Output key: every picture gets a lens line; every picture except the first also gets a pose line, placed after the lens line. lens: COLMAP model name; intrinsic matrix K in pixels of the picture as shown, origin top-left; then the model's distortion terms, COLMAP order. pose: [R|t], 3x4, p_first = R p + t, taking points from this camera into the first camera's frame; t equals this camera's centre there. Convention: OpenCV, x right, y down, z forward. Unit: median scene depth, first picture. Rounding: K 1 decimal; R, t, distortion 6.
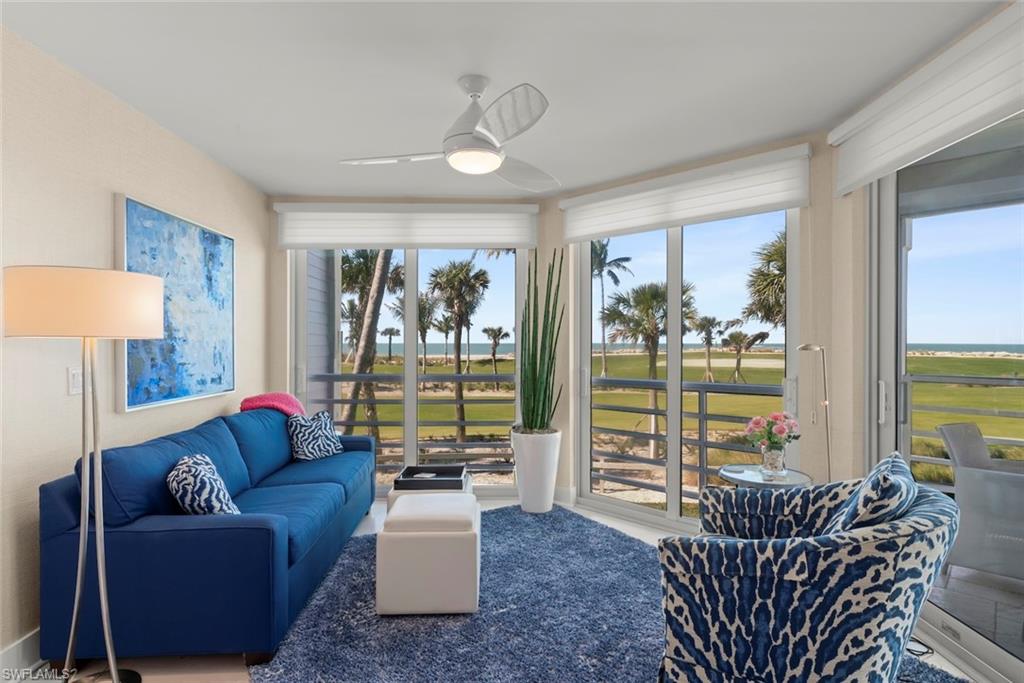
lens RADIAL K [[527.0, 0, 510.4], [0, 527.0, 345.8], [0, 0, 1]] dist [0.002785, 0.000325]
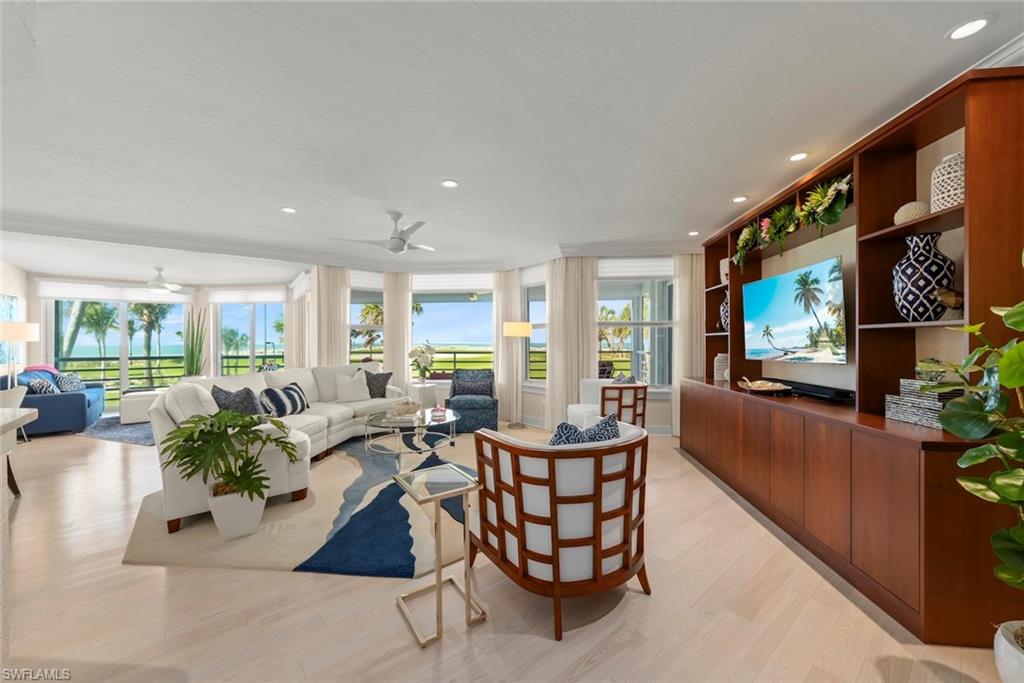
lens RADIAL K [[383.0, 0, 512.7], [0, 383.0, 347.1], [0, 0, 1]] dist [-0.000082, -0.000123]
pose [[0.786931, -0.010844, 0.616945, 0.190446], [0.008389, 0.999941, 0.006875, 0.026091], [-0.616983, -0.000235, 0.786976, -2.250487]]
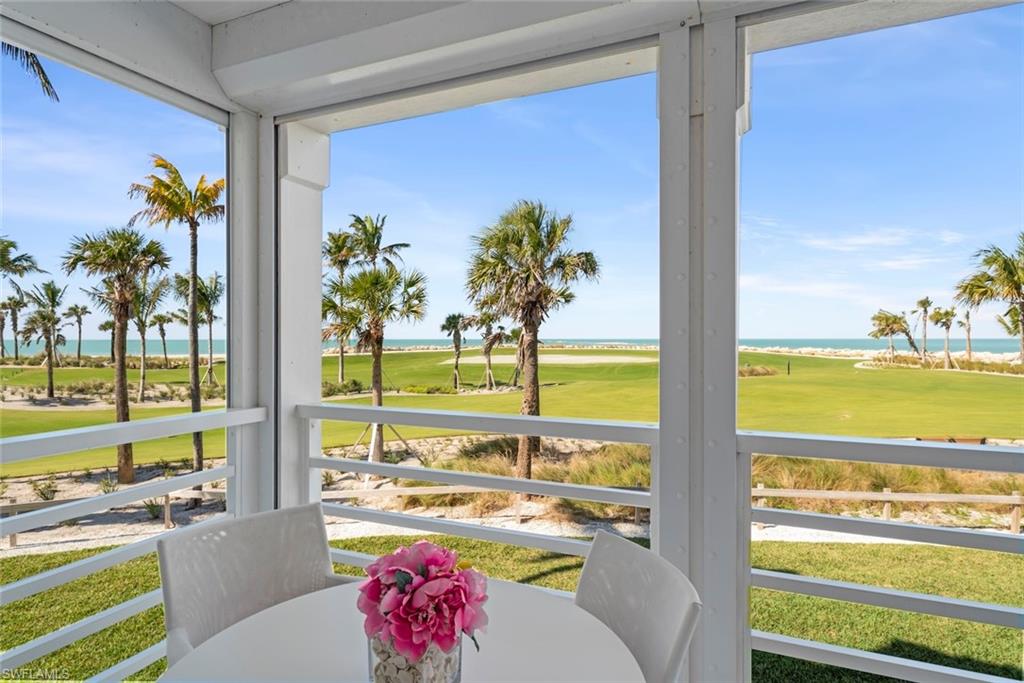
lens RADIAL K [[566.2, 0, 507.0], [0, 566.2, 343.6], [0, 0, 1]] dist [0.001219, -0.000496]
pose [[0.942133, -0.005546, 0.335193, 1.097803], [0.004397, 0.999982, 0.004187, -0.020044], [-0.335210, -0.002471, 0.942140, 0.509971]]
